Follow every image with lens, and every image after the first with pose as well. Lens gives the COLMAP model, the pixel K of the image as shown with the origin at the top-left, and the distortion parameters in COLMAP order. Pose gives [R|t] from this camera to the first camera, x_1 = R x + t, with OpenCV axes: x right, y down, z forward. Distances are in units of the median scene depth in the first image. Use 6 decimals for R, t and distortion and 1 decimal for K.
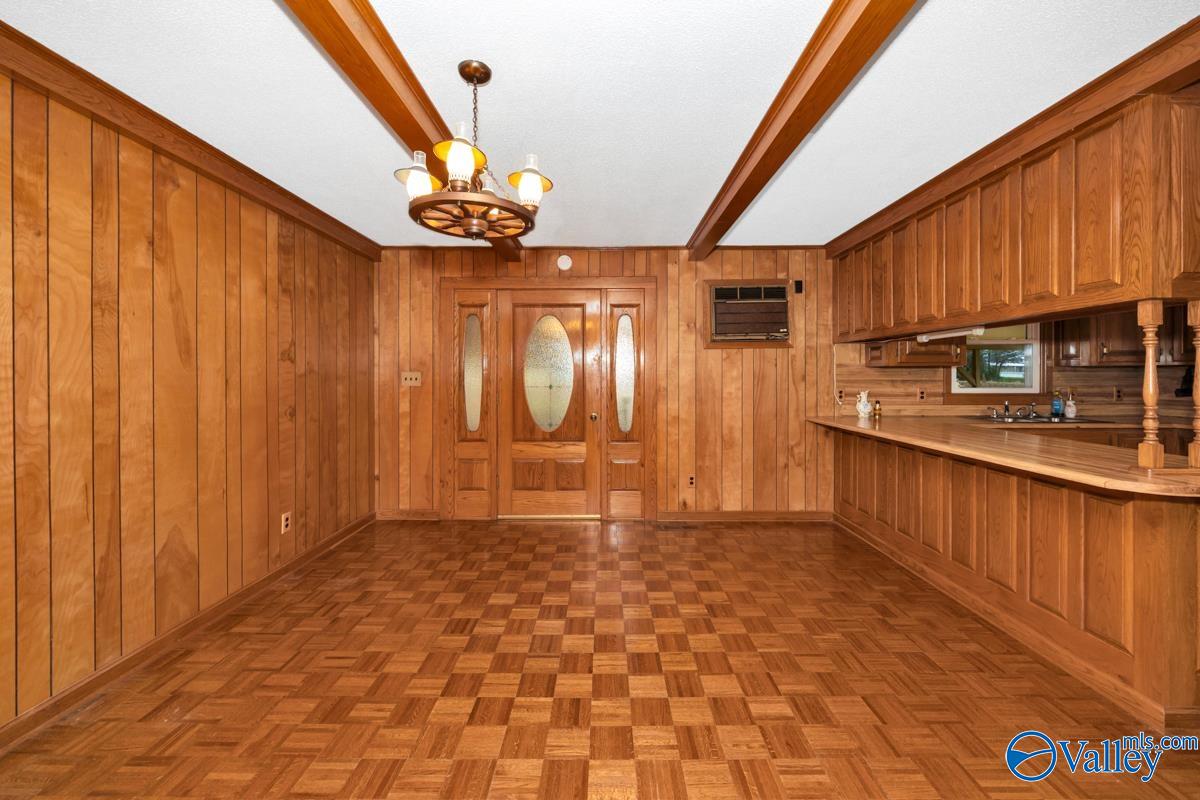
lens RADIAL K [[469.7, 0, 599.7], [0, 469.7, 377.1], [0, 0, 1]] dist [0.000692, 0.000194]
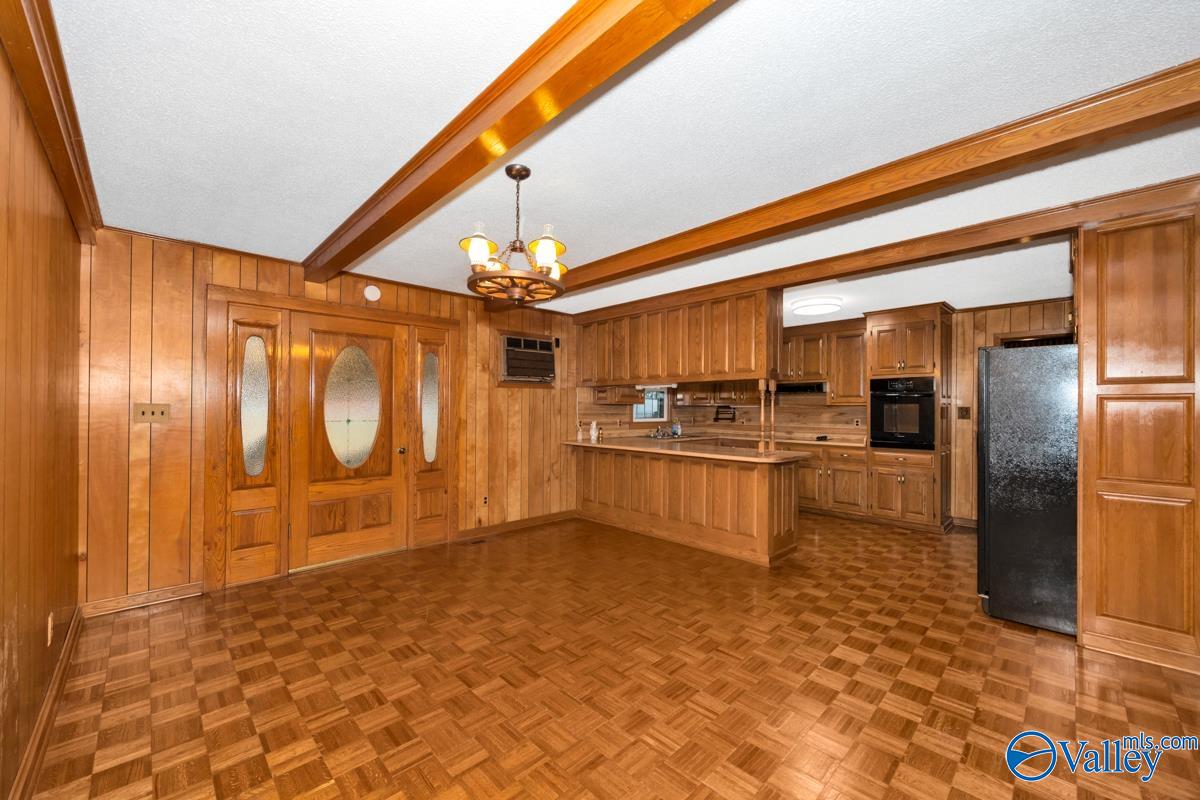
lens RADIAL K [[469.7, 0, 599.3], [0, 469.7, 406.4], [0, 0, 1]] dist [0.000692, 0.000194]
pose [[0.709105, 0.008615, 0.705050, -0.425737], [-0.004404, 0.999960, -0.007789, -0.003943], [-0.705089, 0.002418, 0.709115, -0.022619]]
